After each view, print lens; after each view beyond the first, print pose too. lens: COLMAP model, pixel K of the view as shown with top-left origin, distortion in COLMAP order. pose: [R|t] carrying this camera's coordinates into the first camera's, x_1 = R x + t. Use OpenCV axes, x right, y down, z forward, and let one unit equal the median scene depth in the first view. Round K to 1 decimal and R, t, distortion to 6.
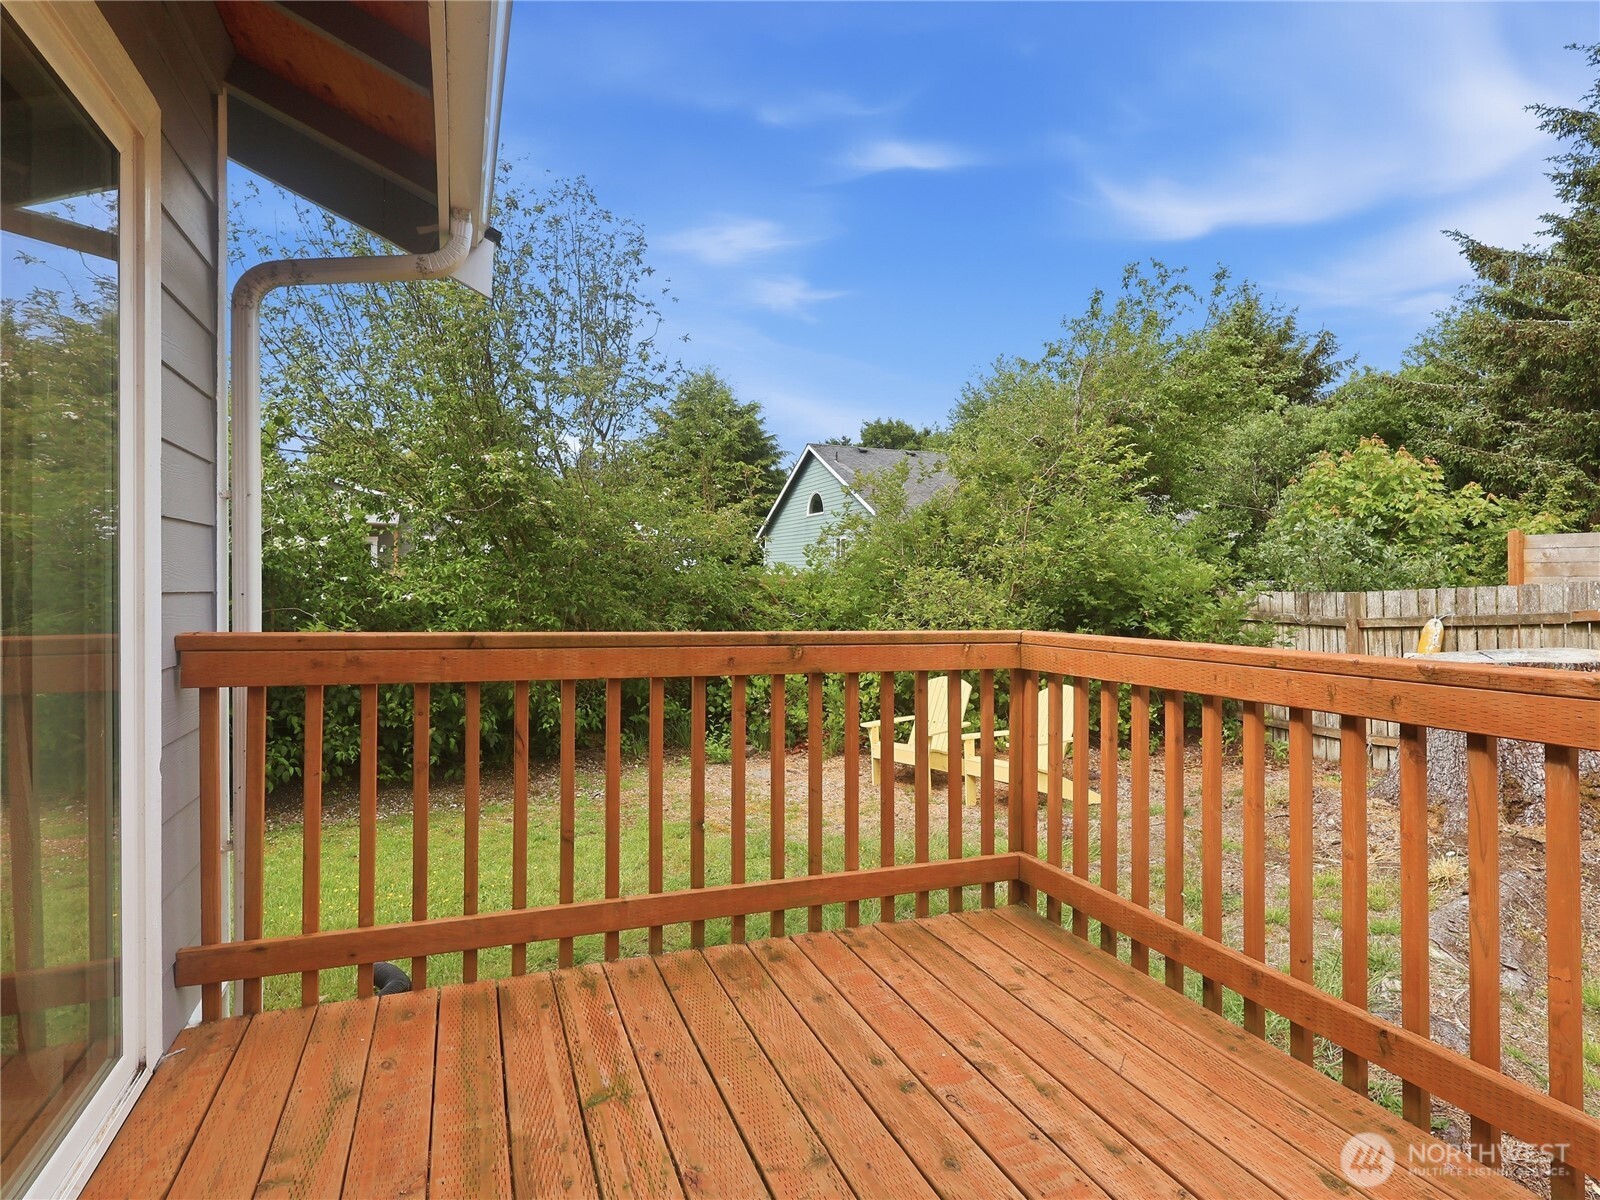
lens RADIAL K [[854.5, 0, 810.4], [0, 854.5, 587.9], [0, 0, 1]] dist [-0.008487, 0.000273]
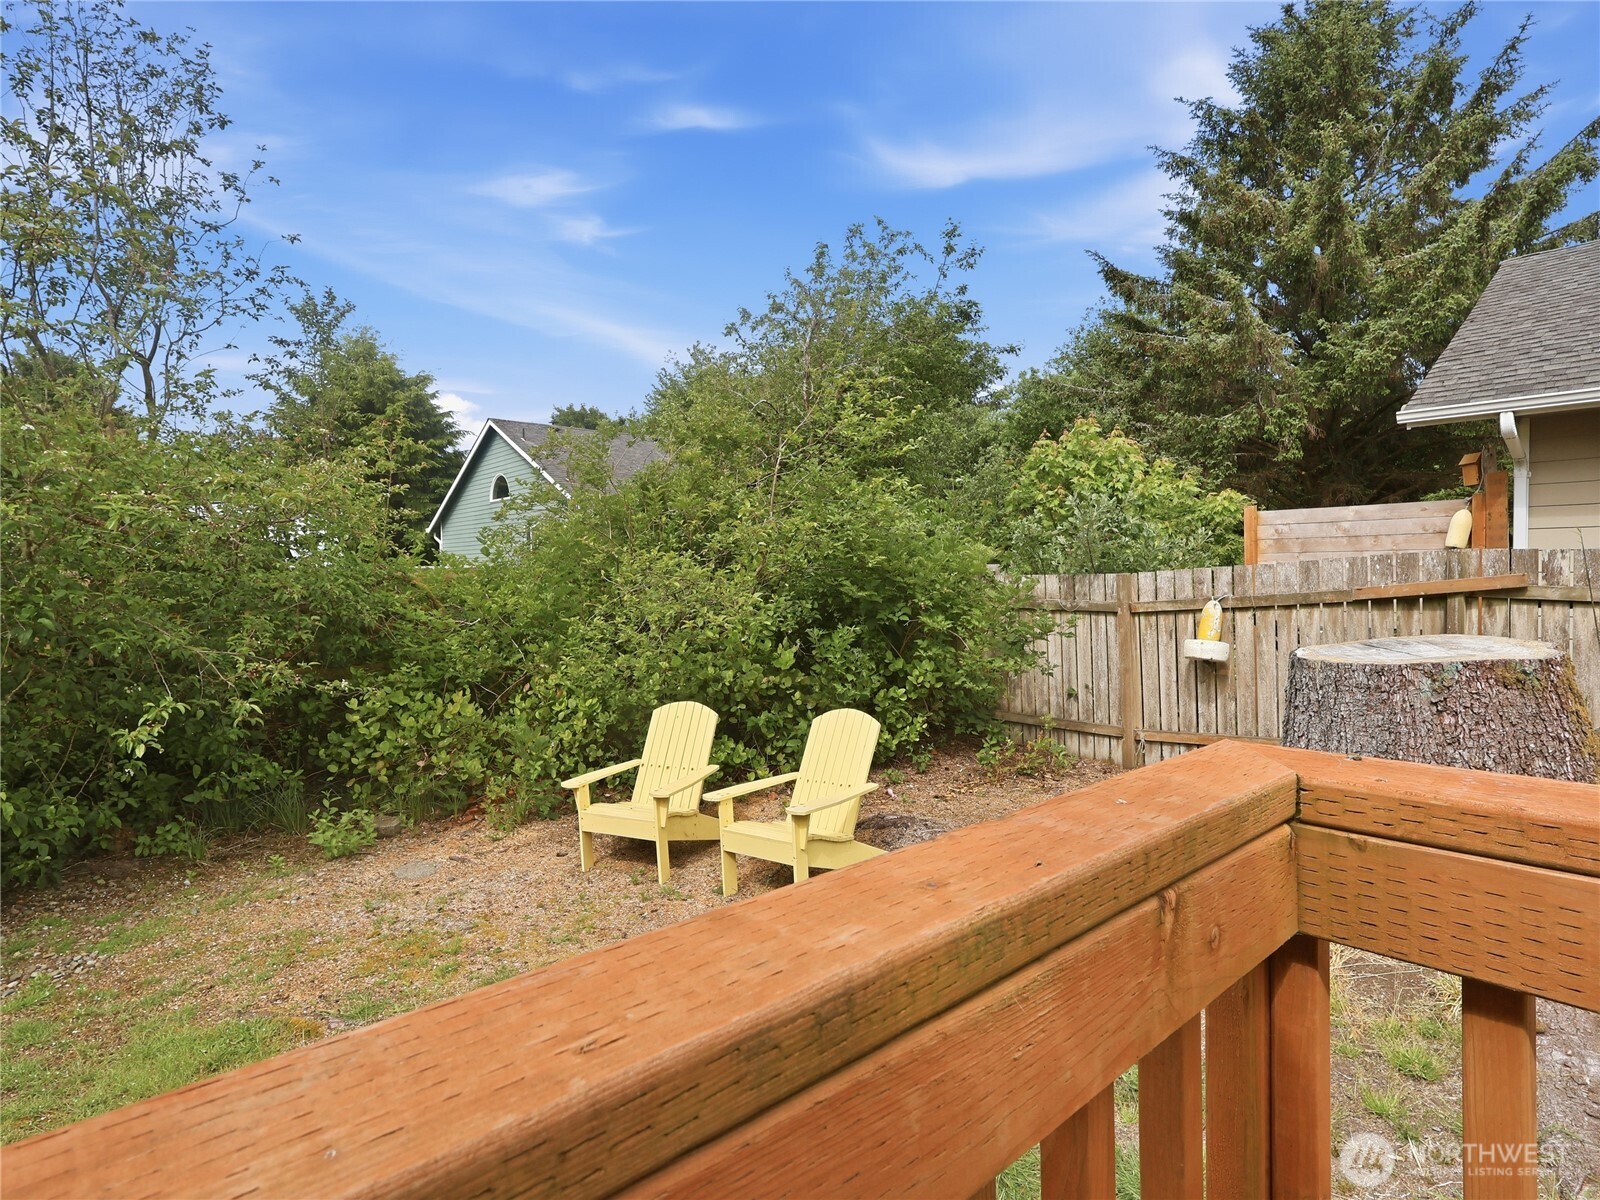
lens RADIAL K [[854.5, 0, 794.3], [0, 854.5, 594.1], [0, 0, 1]] dist [-0.008487, 0.000273]
pose [[0.945578, -0.029803, 0.324027, 0.012348], [0.024526, 0.999492, 0.020358, -0.000015], [-0.324469, -0.011303, 0.945829, 0.201637]]
